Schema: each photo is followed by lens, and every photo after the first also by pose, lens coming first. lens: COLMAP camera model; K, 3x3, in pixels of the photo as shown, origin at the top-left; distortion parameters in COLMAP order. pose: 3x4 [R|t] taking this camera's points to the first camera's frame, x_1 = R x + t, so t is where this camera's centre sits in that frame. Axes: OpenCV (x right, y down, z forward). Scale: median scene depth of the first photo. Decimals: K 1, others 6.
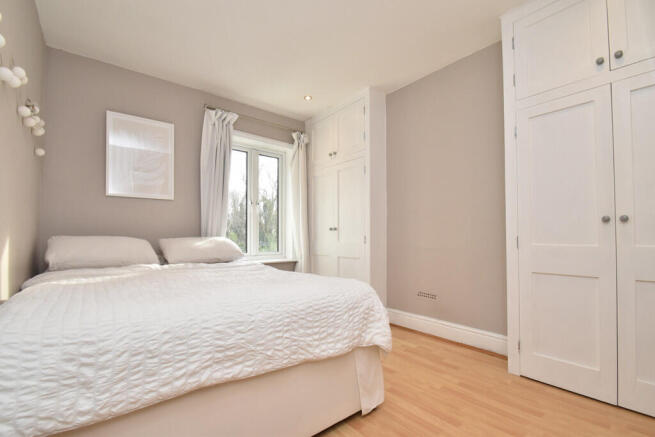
lens RADIAL K [[289.1, 0, 317.5], [0, 289.1, 229.0], [0, 0, 1]] dist [0.003169, -0.000013]
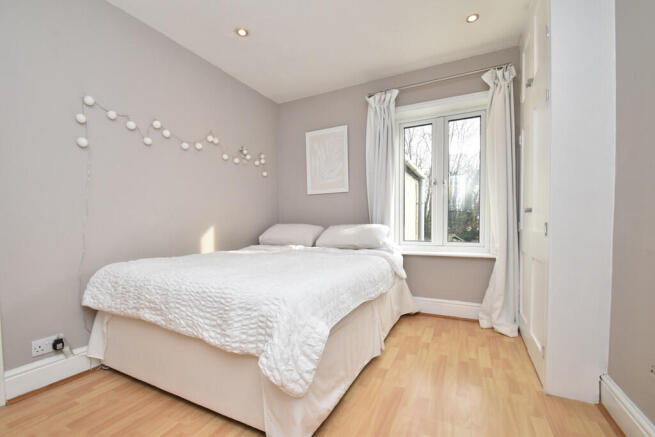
lens RADIAL K [[289.1, 0, 317.5], [0, 289.1, 229.0], [0, 0, 1]] dist [0.003169, -0.000013]
pose [[0.410928, 0.016661, -0.911516, 0.533485], [0.032237, 0.998942, 0.032792, 0.005266], [0.911098, -0.042860, 0.409956, 0.448859]]
